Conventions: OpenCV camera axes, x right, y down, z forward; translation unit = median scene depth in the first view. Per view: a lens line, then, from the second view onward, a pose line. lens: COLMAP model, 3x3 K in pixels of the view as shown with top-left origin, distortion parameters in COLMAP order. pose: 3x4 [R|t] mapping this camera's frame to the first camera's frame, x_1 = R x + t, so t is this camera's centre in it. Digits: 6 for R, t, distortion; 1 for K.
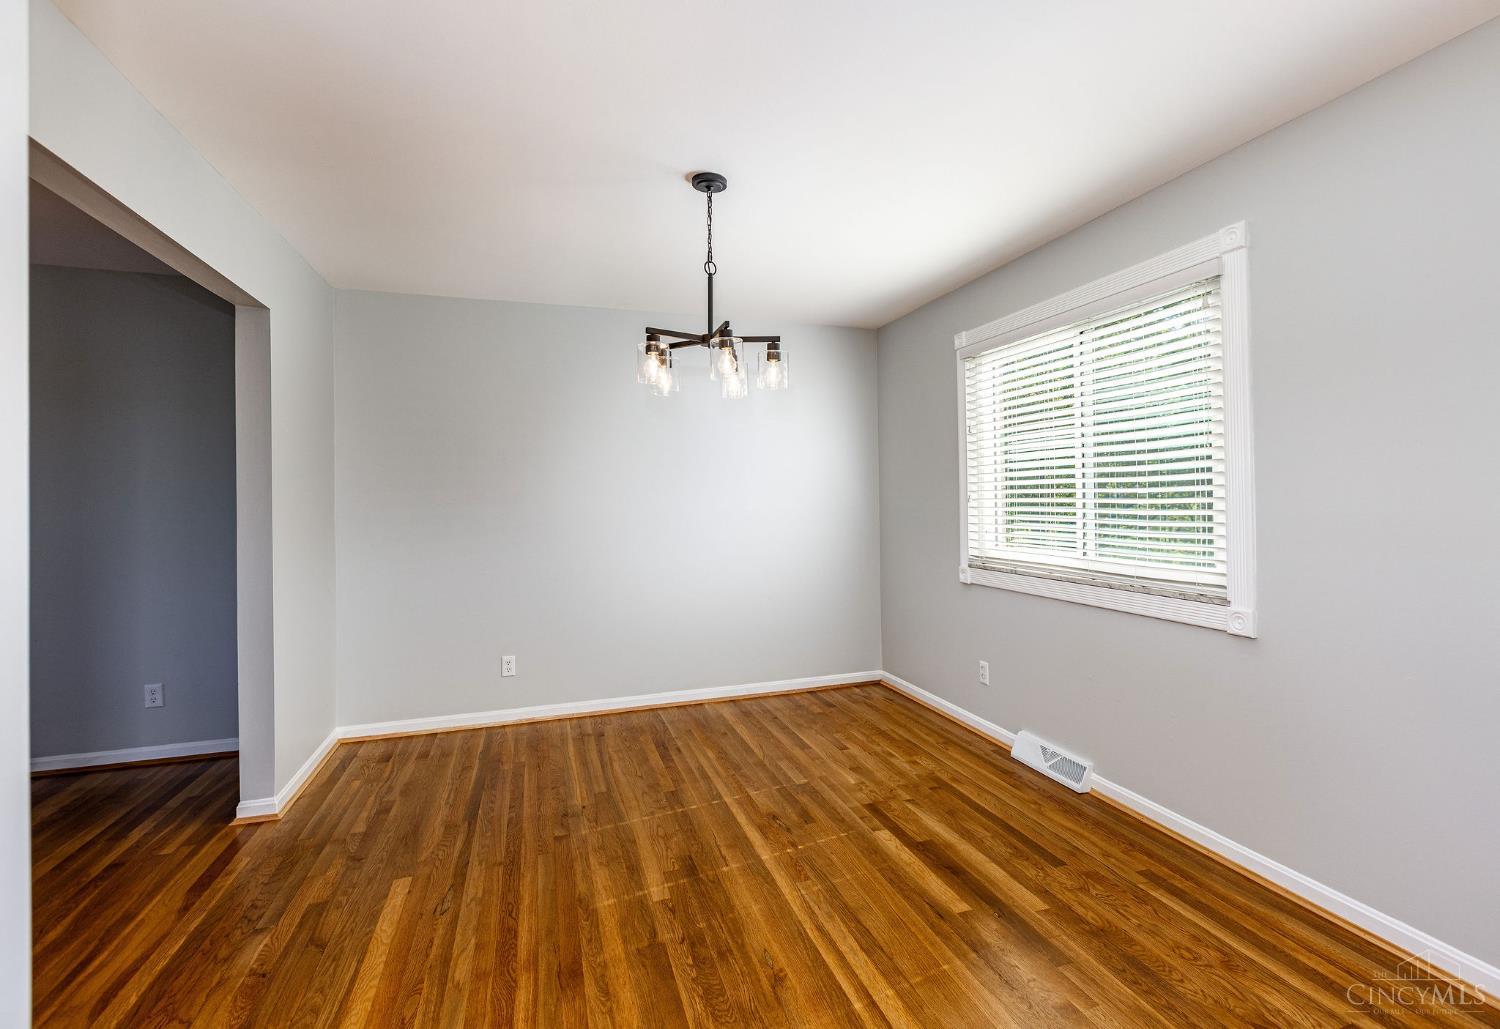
lens RADIAL K [[682.7, 0, 756.5], [0, 682.7, 493.2], [0, 0, 1]] dist [0.000137, 0.000002]
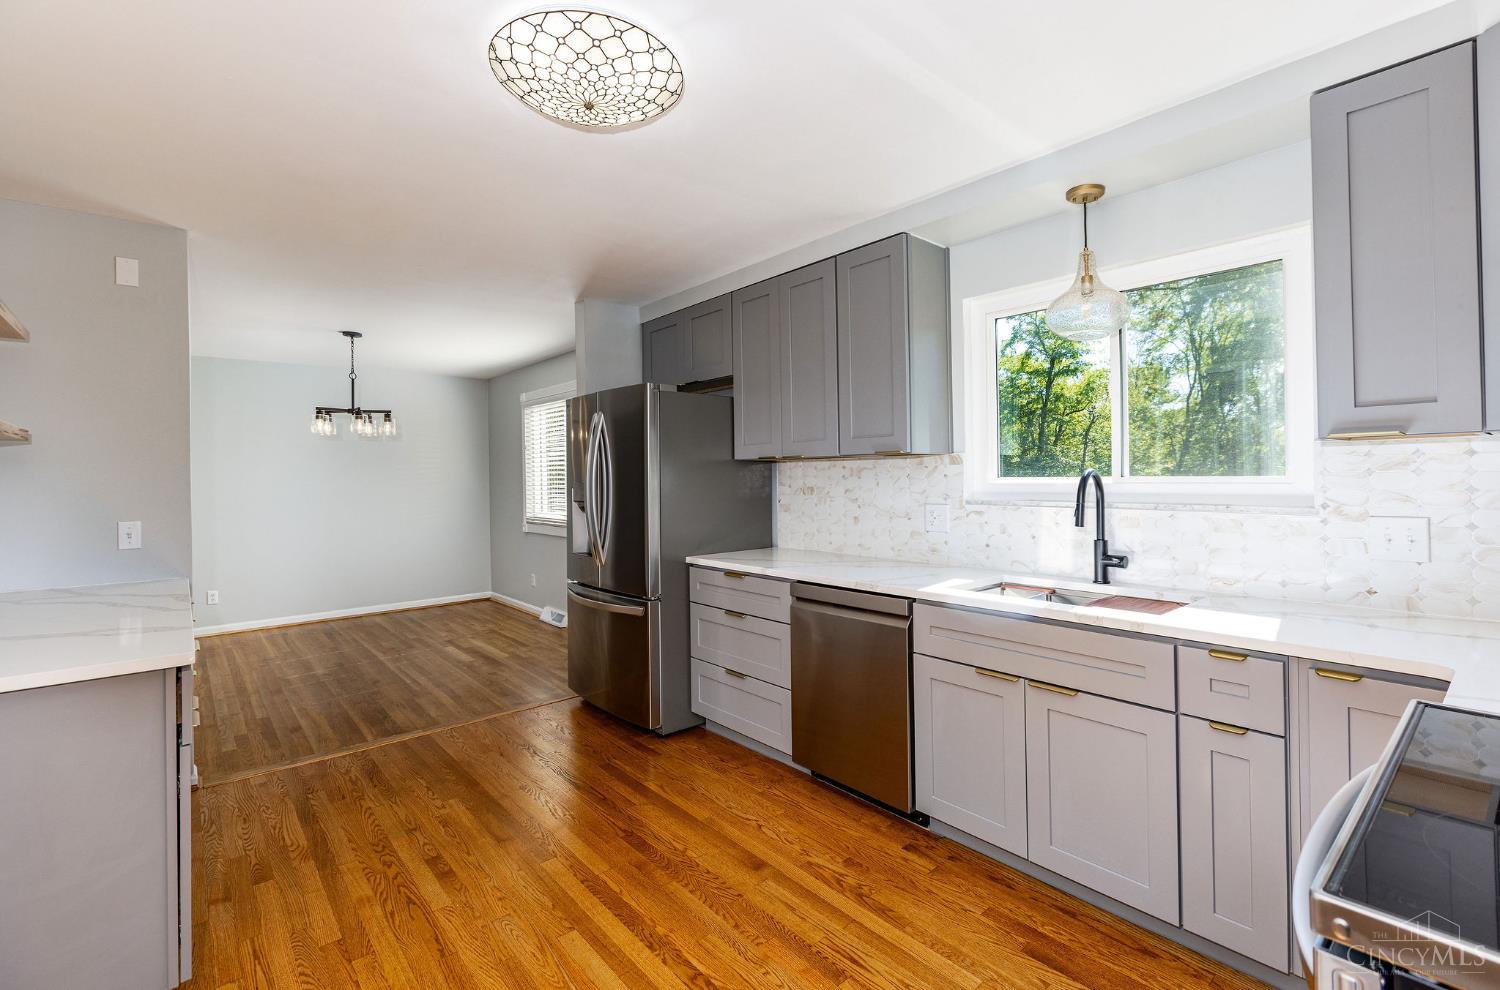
lens RADIAL K [[682.3, 0, 756.6], [0, 682.3, 474.8], [0, 0, 1]] dist [-0.002045, -0.000273]
pose [[0.921617, 0.000898, 0.388099, 0.190040], [-0.002287, 0.999993, 0.003117, -0.030921], [-0.388094, -0.003760, 0.921612, -1.010793]]
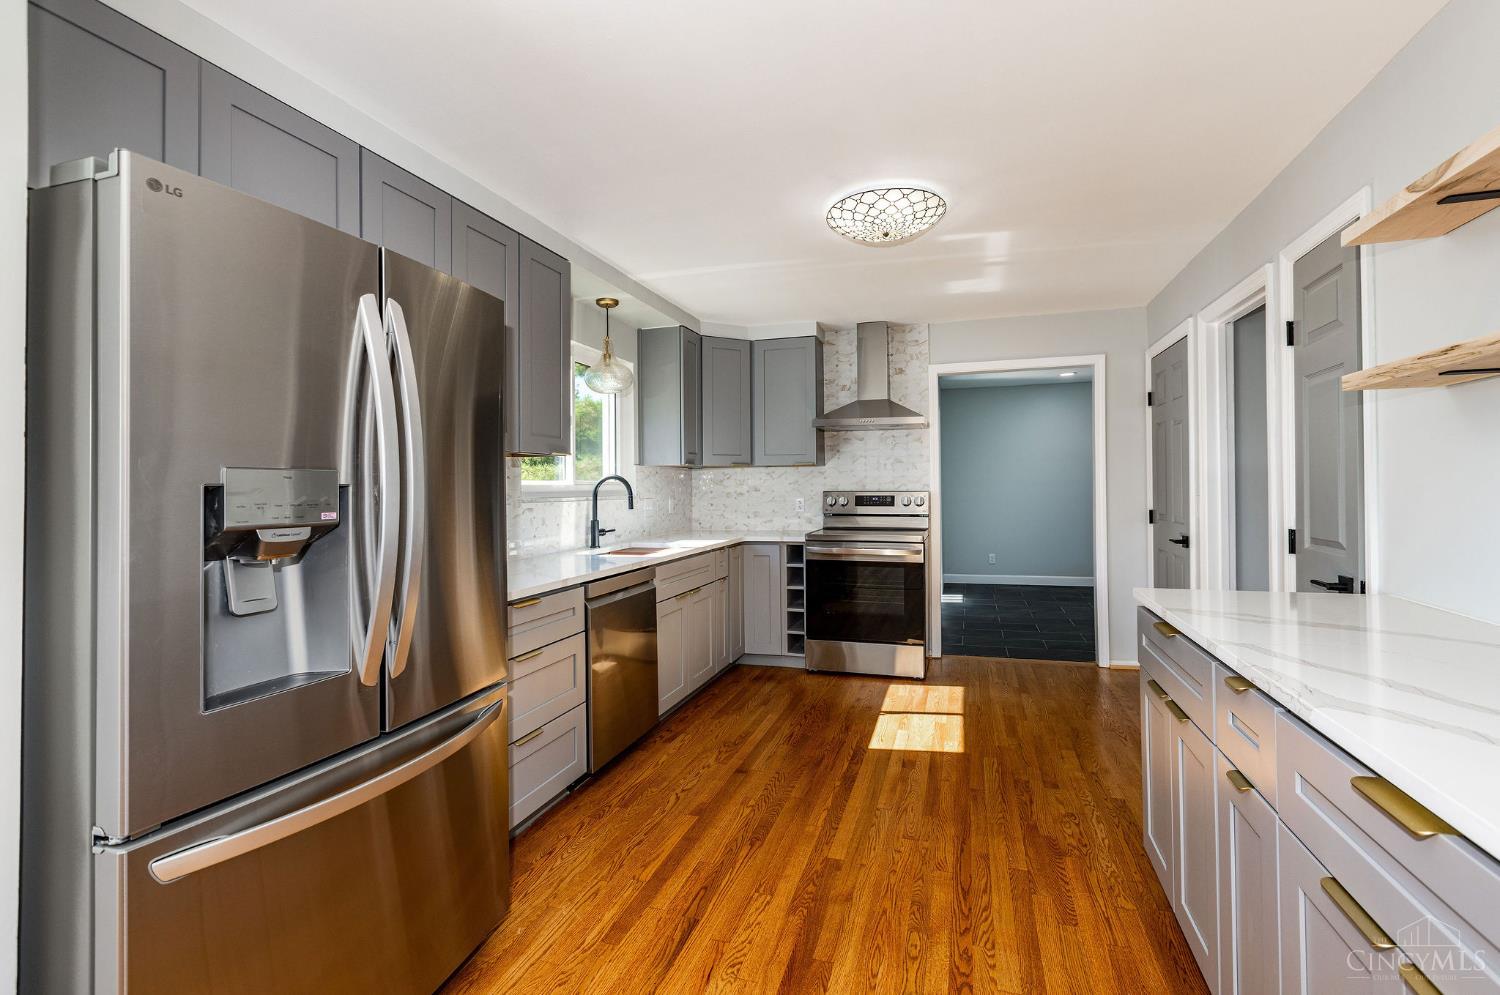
lens RADIAL K [[682.3, 0, 756.6], [0, 682.3, 477.3], [0, 0, 1]] dist [-0.002045, -0.000273]
pose [[-0.822553, 0.028847, 0.567956, -0.077227], [0.016005, 0.999491, -0.027586, 0.005606], [-0.568463, -0.013601, -0.822596, 0.369536]]
